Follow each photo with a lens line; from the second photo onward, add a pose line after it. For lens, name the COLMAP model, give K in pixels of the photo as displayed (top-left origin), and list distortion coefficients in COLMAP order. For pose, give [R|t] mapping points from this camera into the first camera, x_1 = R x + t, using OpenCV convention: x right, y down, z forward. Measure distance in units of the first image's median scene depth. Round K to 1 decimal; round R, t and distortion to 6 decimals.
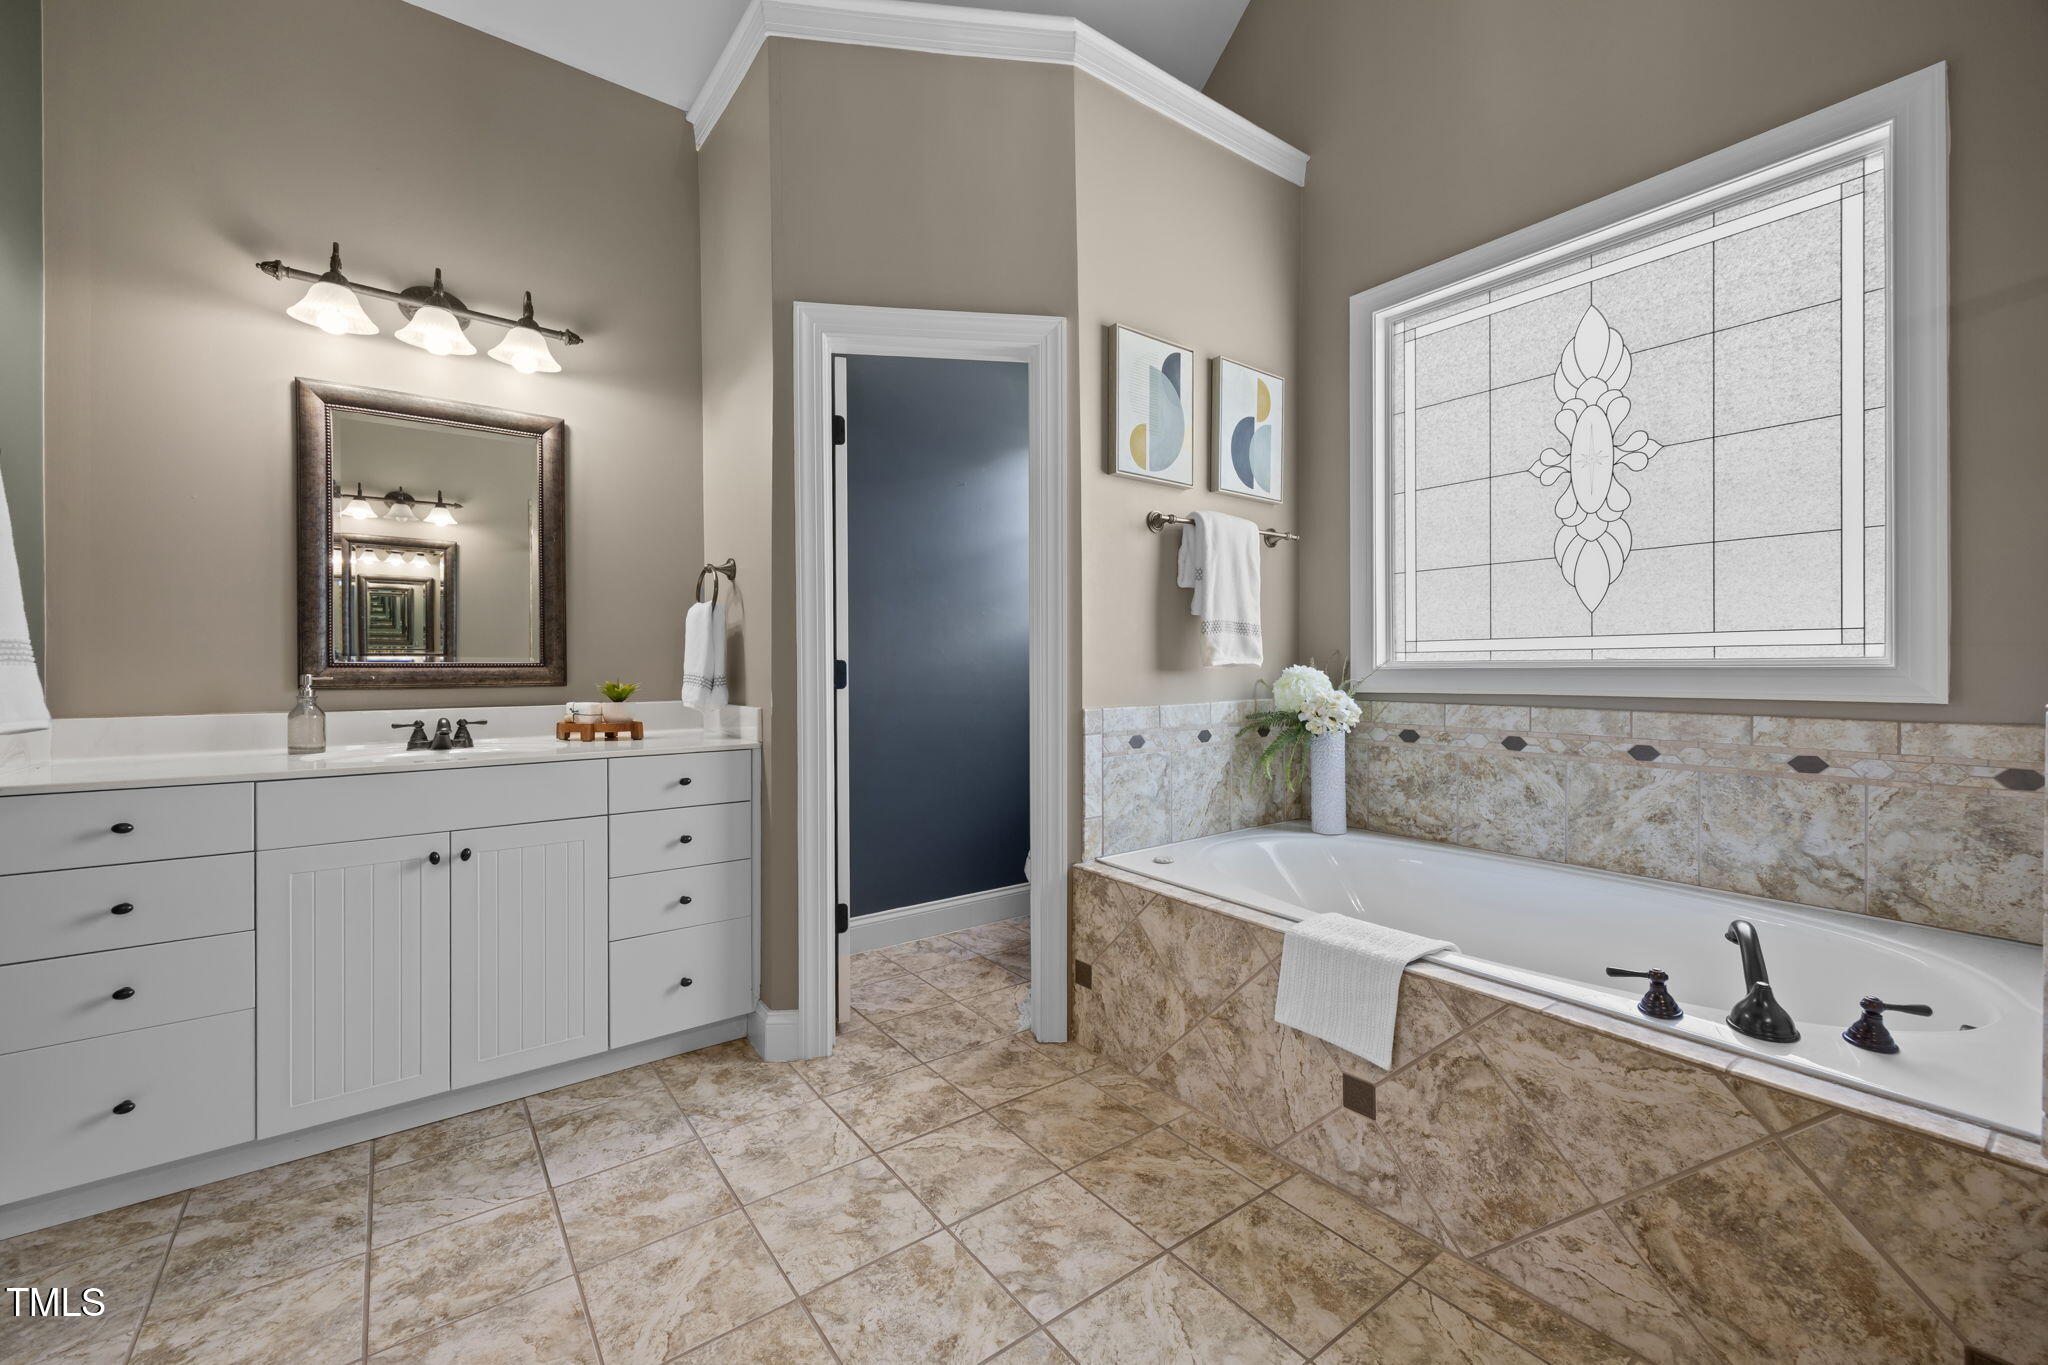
lens RADIAL K [[807.3, 0, 1020.2], [0, 807.3, 679.5], [0, 0, 1]] dist [0.001953, 0.000020]
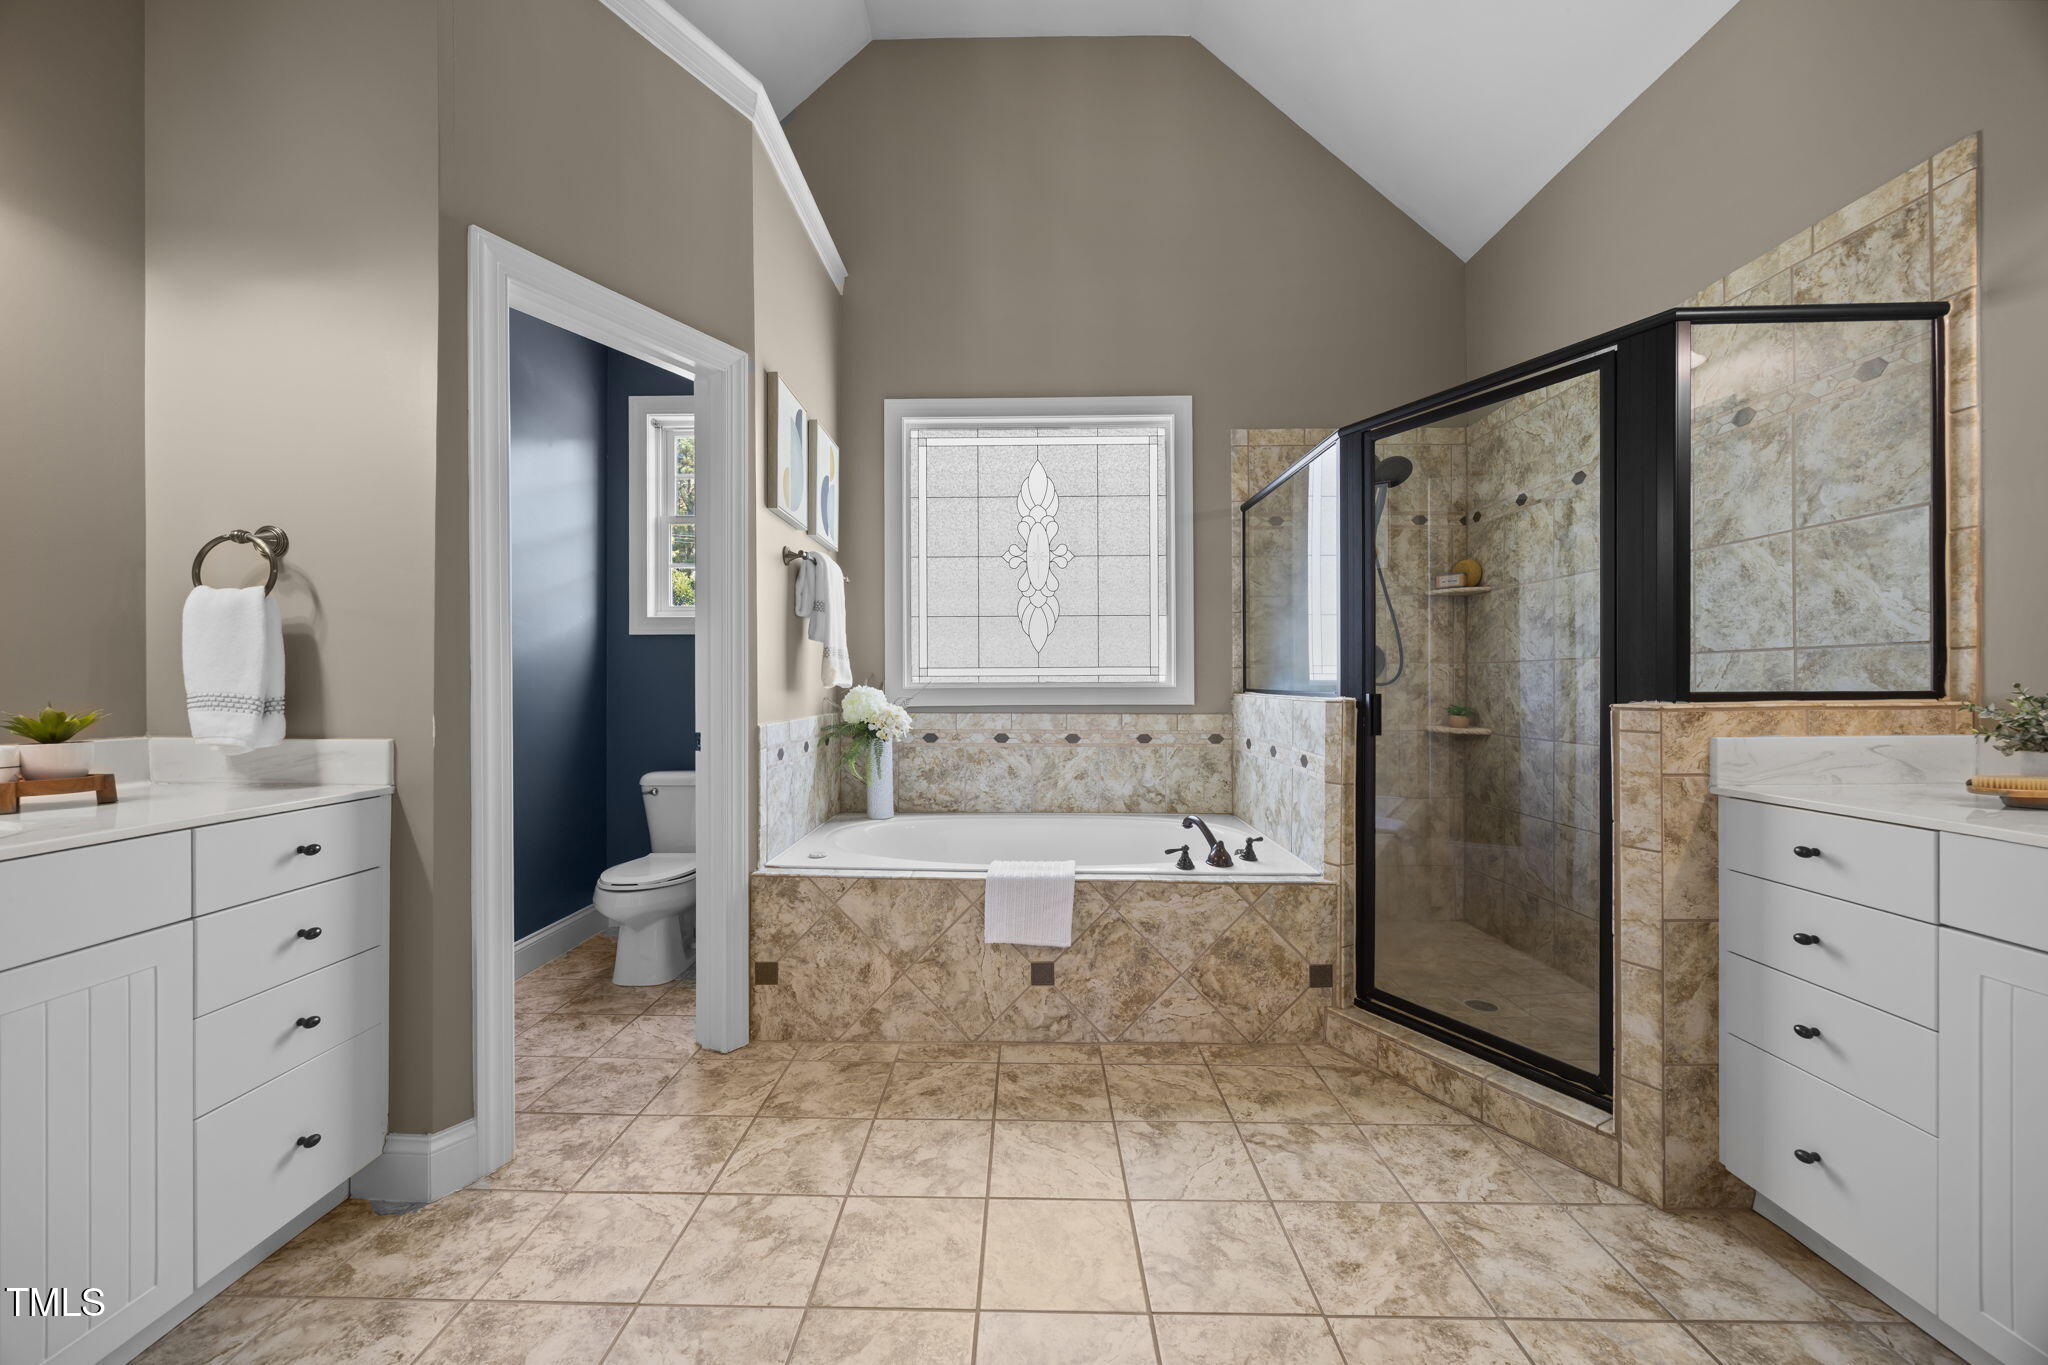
lens RADIAL K [[750.1, 0, 1012.4], [0, 750.1, 696.9], [0, 0, 1]] dist [-0.013759, 0.000232]
pose [[0.623508, -0.008017, 0.781776, -0.550674], [0.011939, 0.999928, 0.000733, 0.002632], [-0.781726, 0.008877, 0.623559, 0.141087]]
